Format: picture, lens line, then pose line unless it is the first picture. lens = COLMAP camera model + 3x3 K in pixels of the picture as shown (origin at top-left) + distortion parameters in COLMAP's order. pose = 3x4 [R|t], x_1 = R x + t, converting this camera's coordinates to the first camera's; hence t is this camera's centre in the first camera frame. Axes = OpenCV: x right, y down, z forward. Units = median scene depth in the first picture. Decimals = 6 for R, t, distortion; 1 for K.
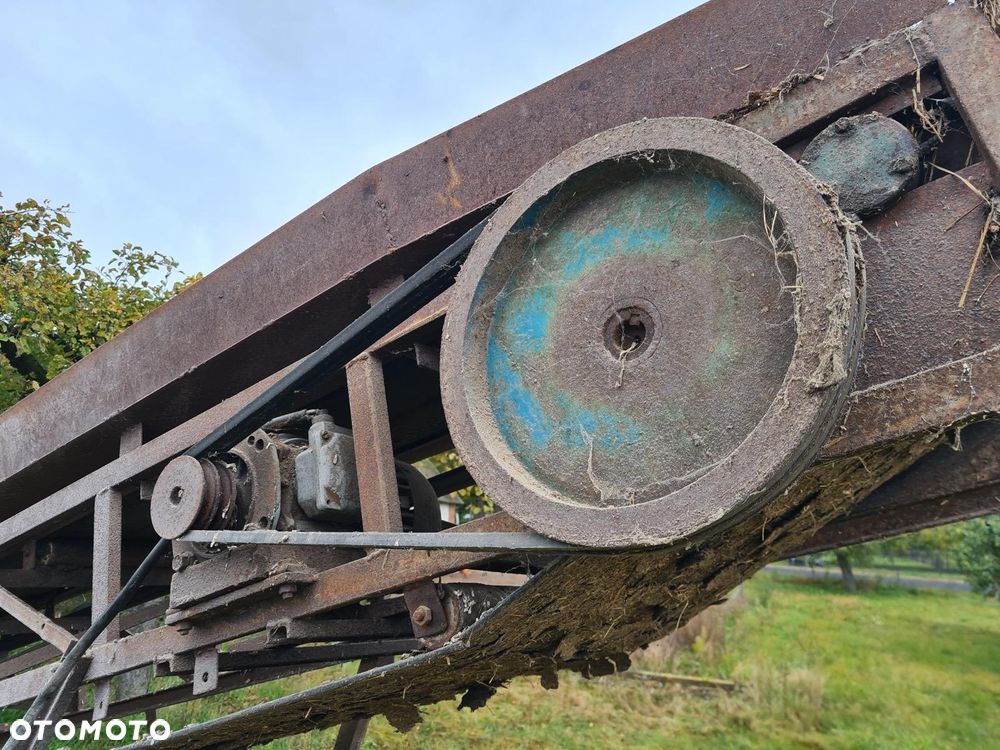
lens RADIAL K [[748.7, 0, 483.9], [0, 748.7, 371.4], [0, 0, 1]] dist [0.074913, -0.057431]
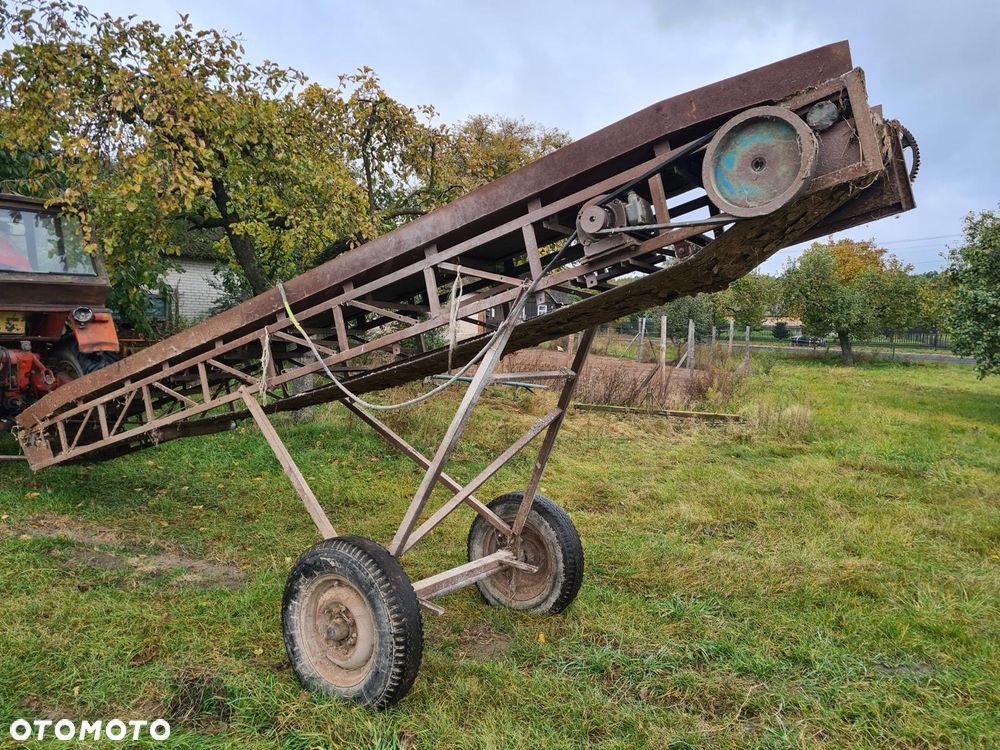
lens RADIAL K [[748.7, 0, 483.9], [0, 748.7, 371.4], [0, 0, 1]] dist [0.074913, -0.057431]
pose [[0.999764, -0.014559, -0.016155, -0.119822], [0.018352, 0.963372, 0.267541, -0.009695], [0.011668, -0.267774, 0.963411, -0.313082]]
